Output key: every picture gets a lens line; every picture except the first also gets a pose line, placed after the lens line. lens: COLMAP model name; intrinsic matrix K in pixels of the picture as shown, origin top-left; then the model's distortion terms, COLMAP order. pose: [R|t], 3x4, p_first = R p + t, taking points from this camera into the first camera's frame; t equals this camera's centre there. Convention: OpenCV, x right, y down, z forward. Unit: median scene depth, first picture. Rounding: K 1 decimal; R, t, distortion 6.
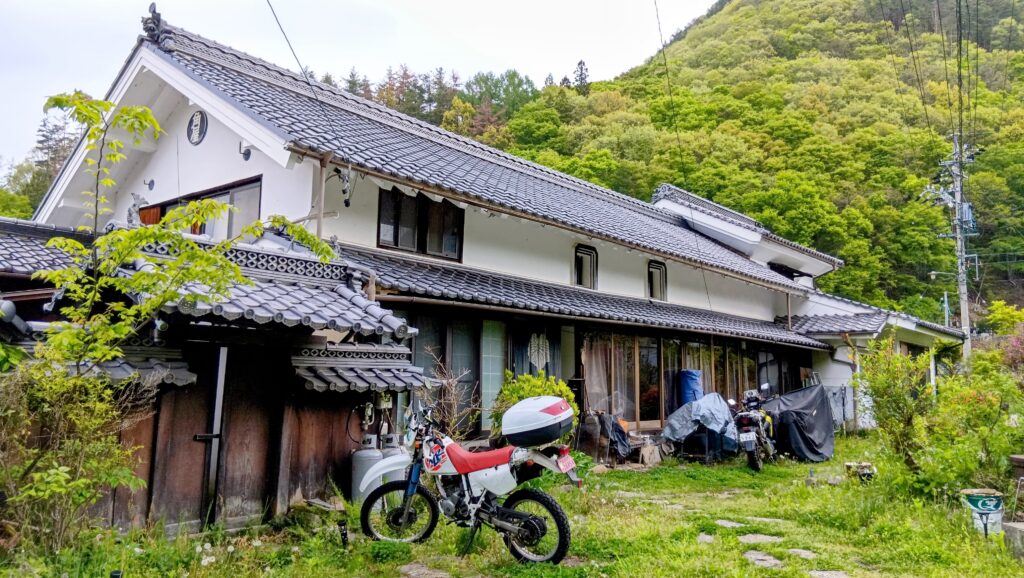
lens RADIAL K [[780.2, 0, 512.0], [0, 780.2, 289.0], [0, 0, 1]] dist [0.035698, -0.070259]
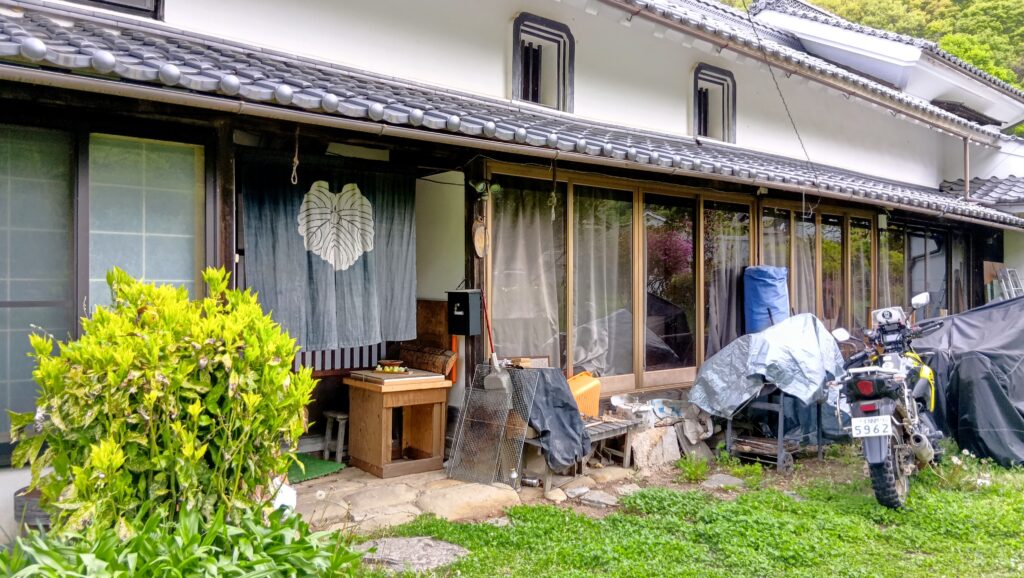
lens RADIAL K [[780.2, 0, 512.0], [0, 780.2, 289.0], [0, 0, 1]] dist [0.035698, -0.070259]
pose [[0.985842, -0.006946, -0.167536, 0.154507], [0.027681, 0.992175, 0.121751, 0.052241], [0.165379, -0.124665, 0.978319, 0.481926]]
